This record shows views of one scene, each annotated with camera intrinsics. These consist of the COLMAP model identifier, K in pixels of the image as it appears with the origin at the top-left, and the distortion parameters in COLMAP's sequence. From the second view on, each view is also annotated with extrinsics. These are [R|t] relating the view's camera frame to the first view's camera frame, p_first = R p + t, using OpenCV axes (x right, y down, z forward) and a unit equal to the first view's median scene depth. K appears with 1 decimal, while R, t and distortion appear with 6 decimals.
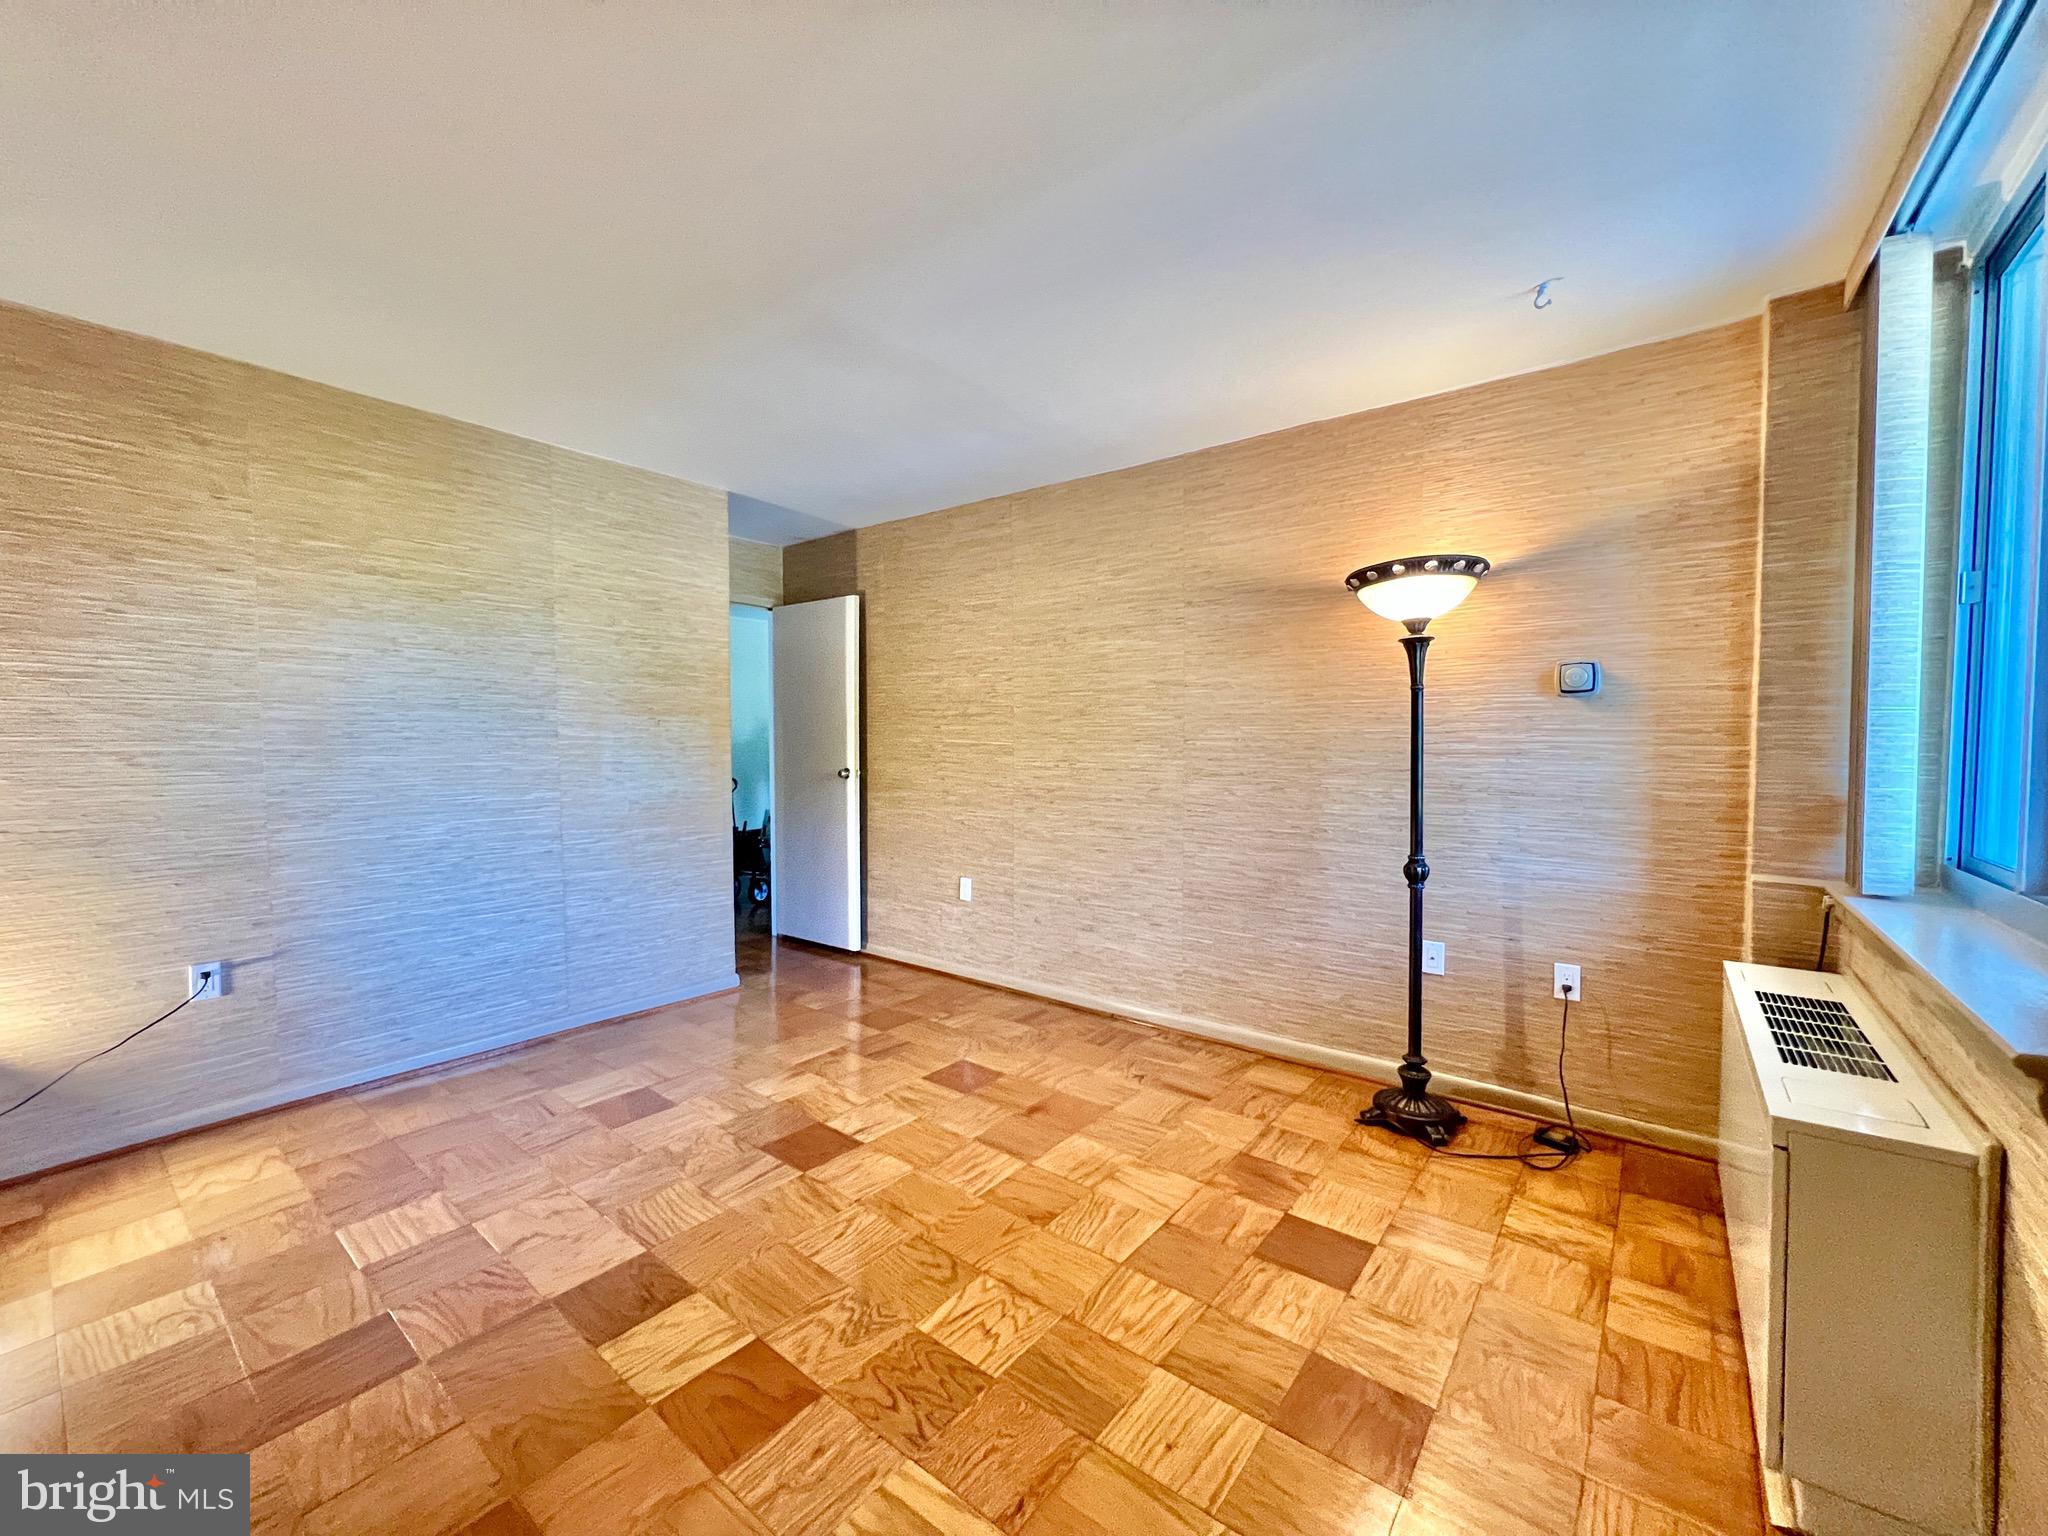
lens RADIAL K [[819.4, 0, 1018.2], [0, 819.4, 763.4], [0, 0, 1]] dist [-0.003579, 0.000312]
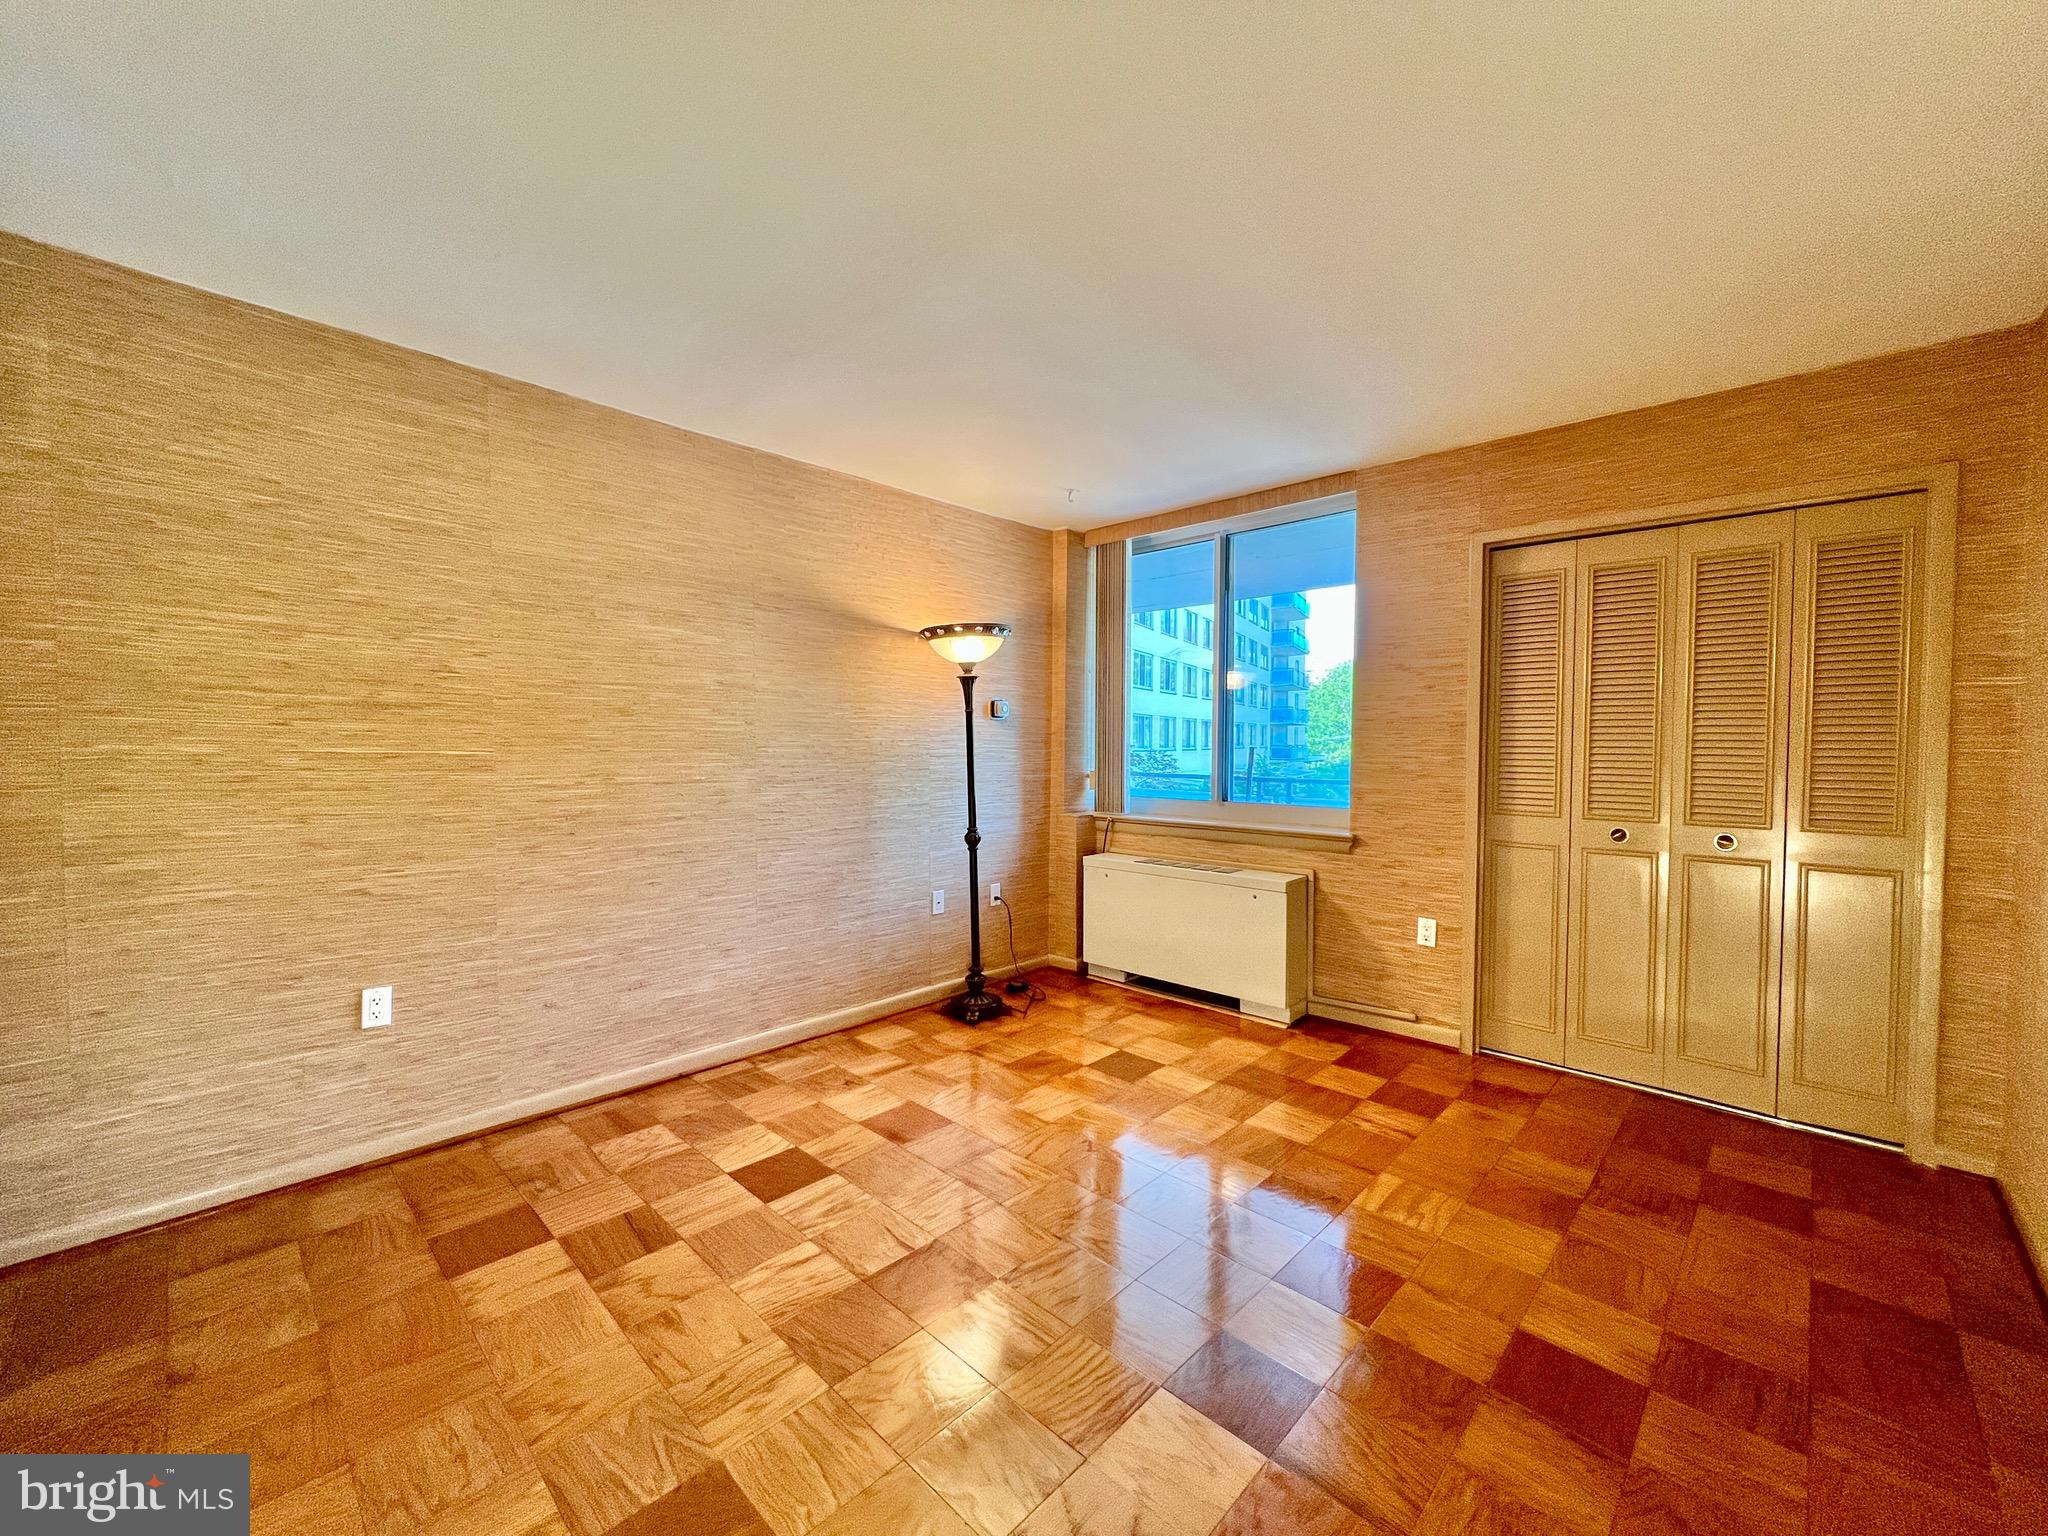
lens RADIAL K [[818.1, 0, 1018.9], [0, 818.1, 762.2], [0, 0, 1]] dist [-0.002872, 0.000383]
pose [[0.097016, -0.023648, 0.995002, -0.732810], [0.024912, 0.999462, 0.021325, -0.024106], [-0.994971, 0.022719, 0.097553, 0.611700]]
